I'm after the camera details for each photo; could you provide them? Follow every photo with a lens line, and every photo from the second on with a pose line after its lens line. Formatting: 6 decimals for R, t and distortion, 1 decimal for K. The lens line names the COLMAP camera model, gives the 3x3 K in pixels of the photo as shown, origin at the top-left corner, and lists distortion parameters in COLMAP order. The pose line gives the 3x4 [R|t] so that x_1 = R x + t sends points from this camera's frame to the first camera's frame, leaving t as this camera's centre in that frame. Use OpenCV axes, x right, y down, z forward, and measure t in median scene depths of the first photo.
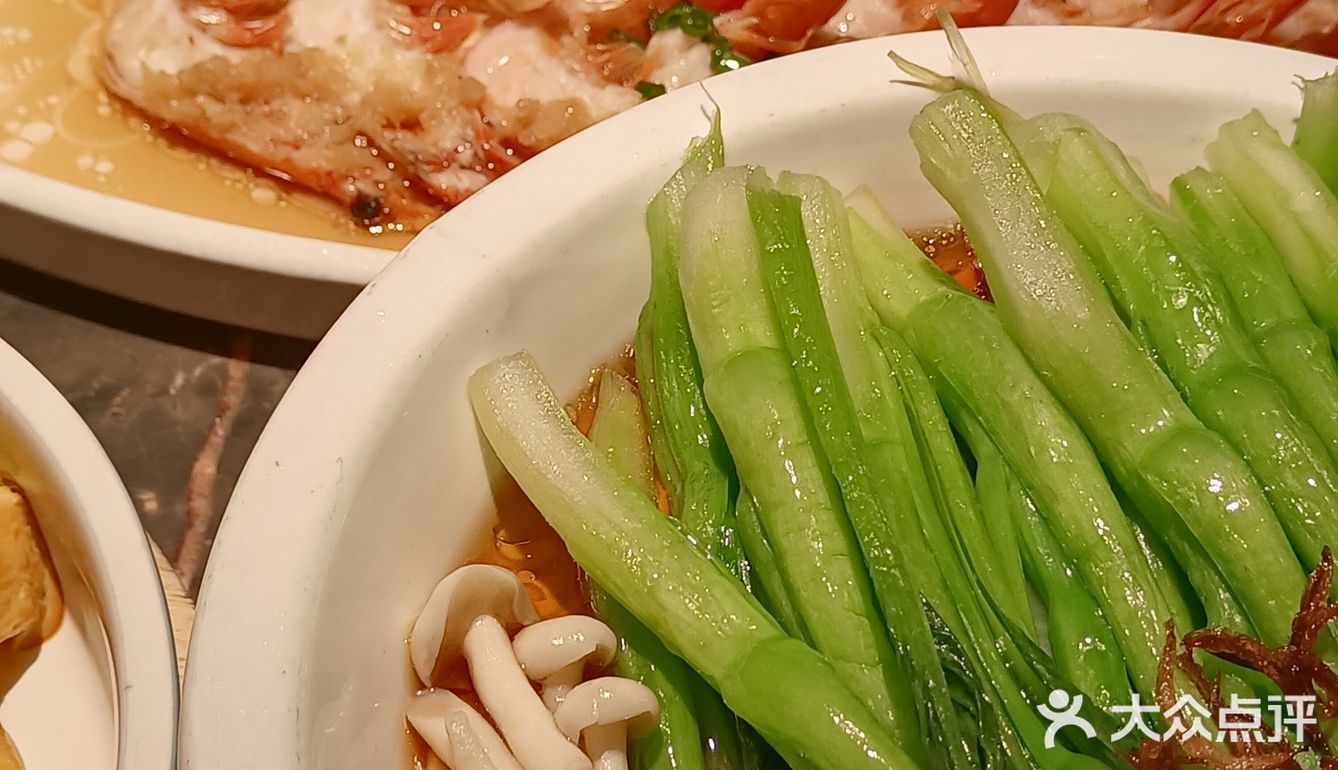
lens RADIAL K [[2312.6, 0, 660.4], [0, 2312.6, 355.1], [0, 0, 1]] dist [0.188533, -1.043869]
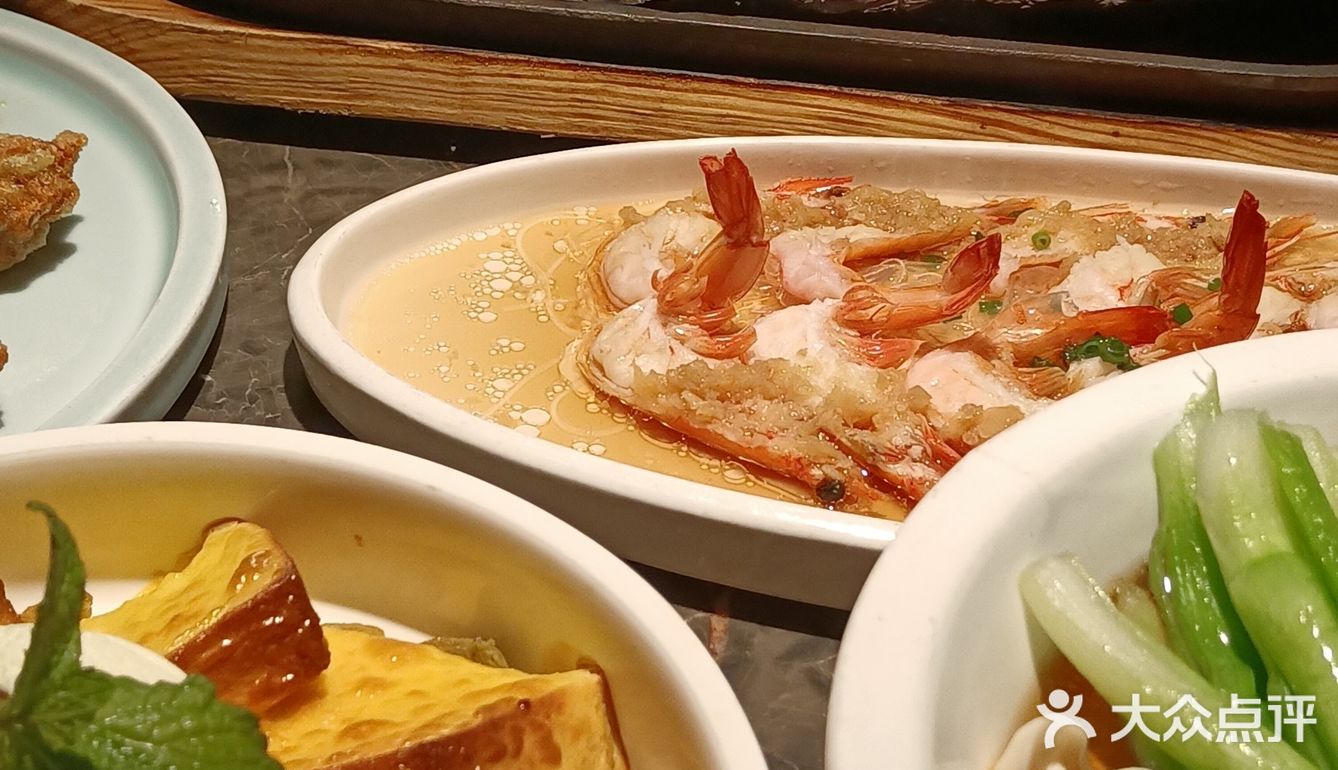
lens RADIAL K [[2312.6, 0, 660.4], [0, 2312.6, 355.1], [0, 0, 1]] dist [0.188533, -1.043869]
pose [[0.997833, 0.038541, -0.053327, -0.148940], [-0.049448, 0.973939, -0.221354, 0.124218], [0.043406, 0.223511, 0.973734, -0.118353]]
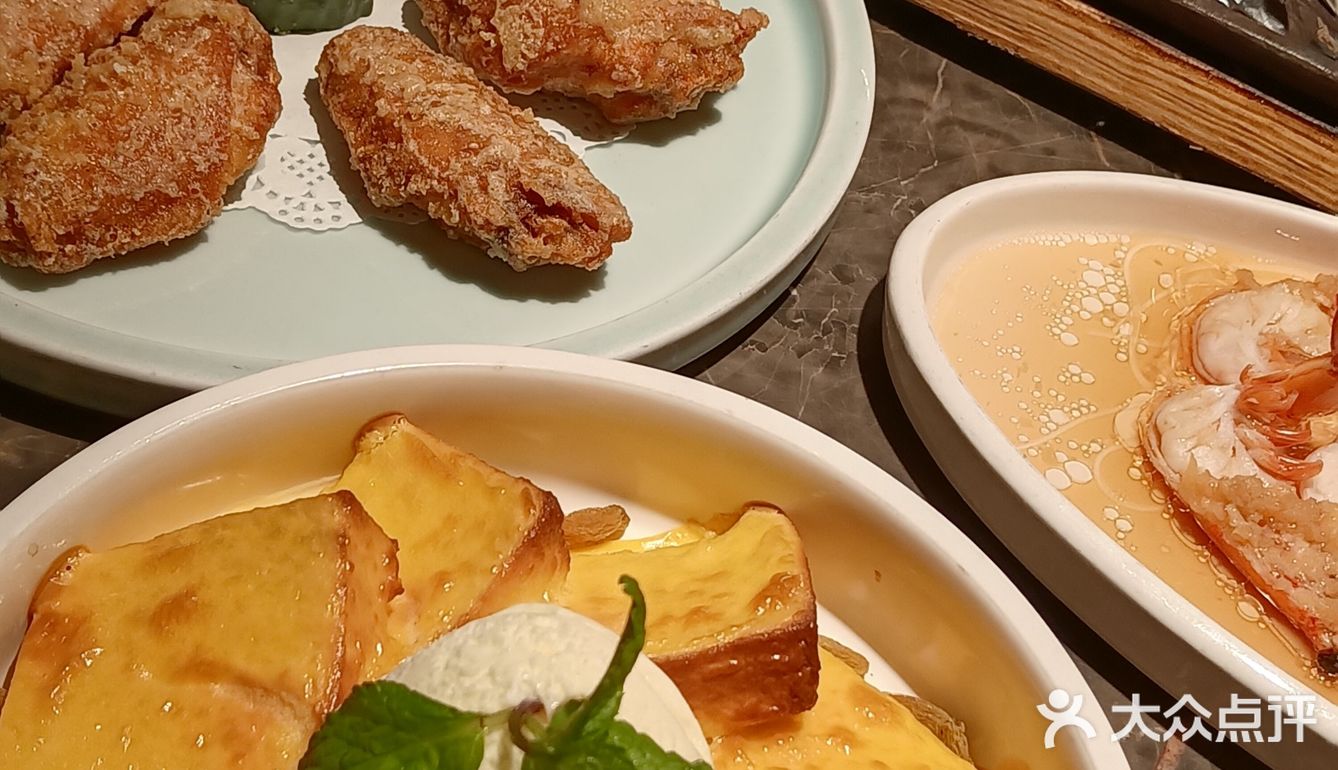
lens RADIAL K [[2312.6, 0, 660.4], [0, 2312.6, 355.1], [0, 0, 1]] dist [0.188533, -1.043869]
pose [[0.883929, 0.415491, -0.214564, -0.229421], [-0.429876, 0.902592, -0.023123, -0.030670], [0.184056, 0.112675, 0.976436, -0.180670]]
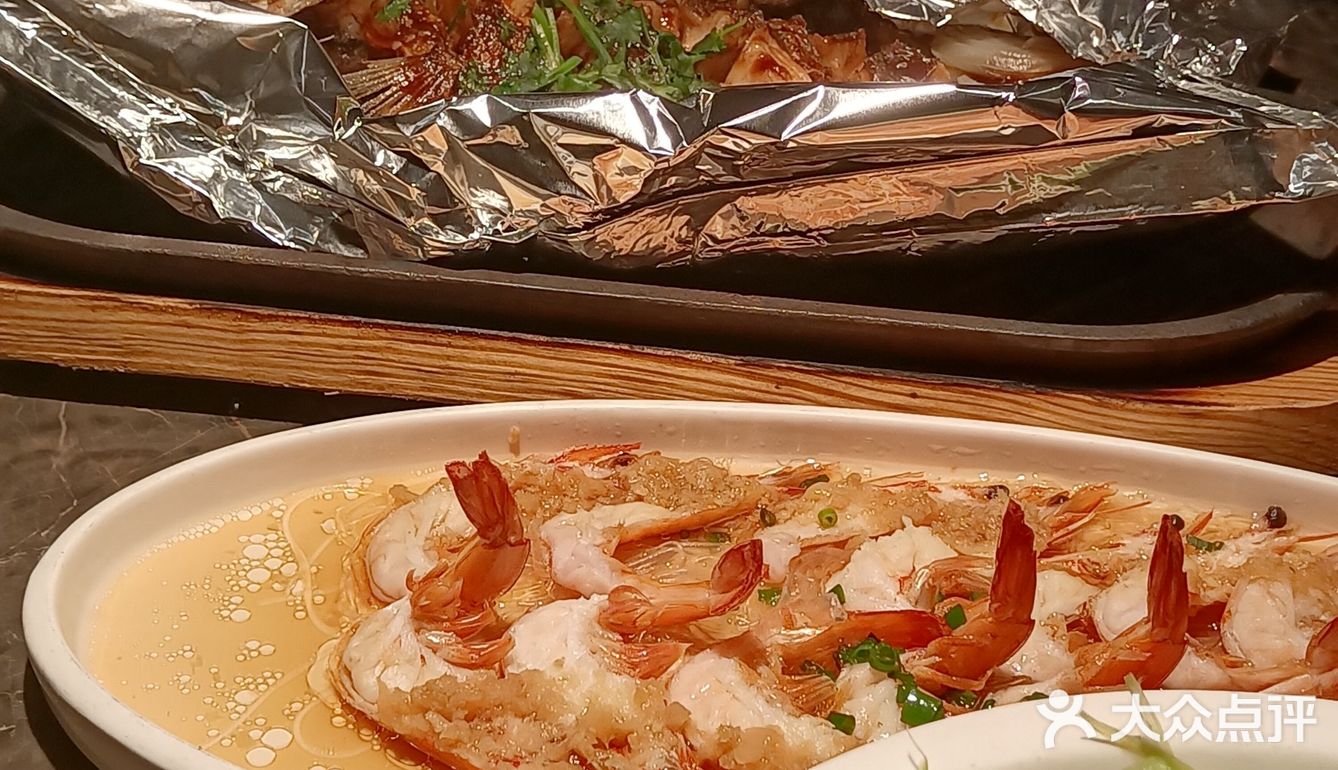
lens RADIAL K [[2312.6, 0, 660.4], [0, 2312.6, 355.1], [0, 0, 1]] dist [0.188533, -1.043869]
pose [[0.998326, 0.031278, -0.048656, -0.041687], [-0.041957, 0.970622, -0.236923, -0.020118], [0.039816, 0.238568, 0.970309, -0.094401]]
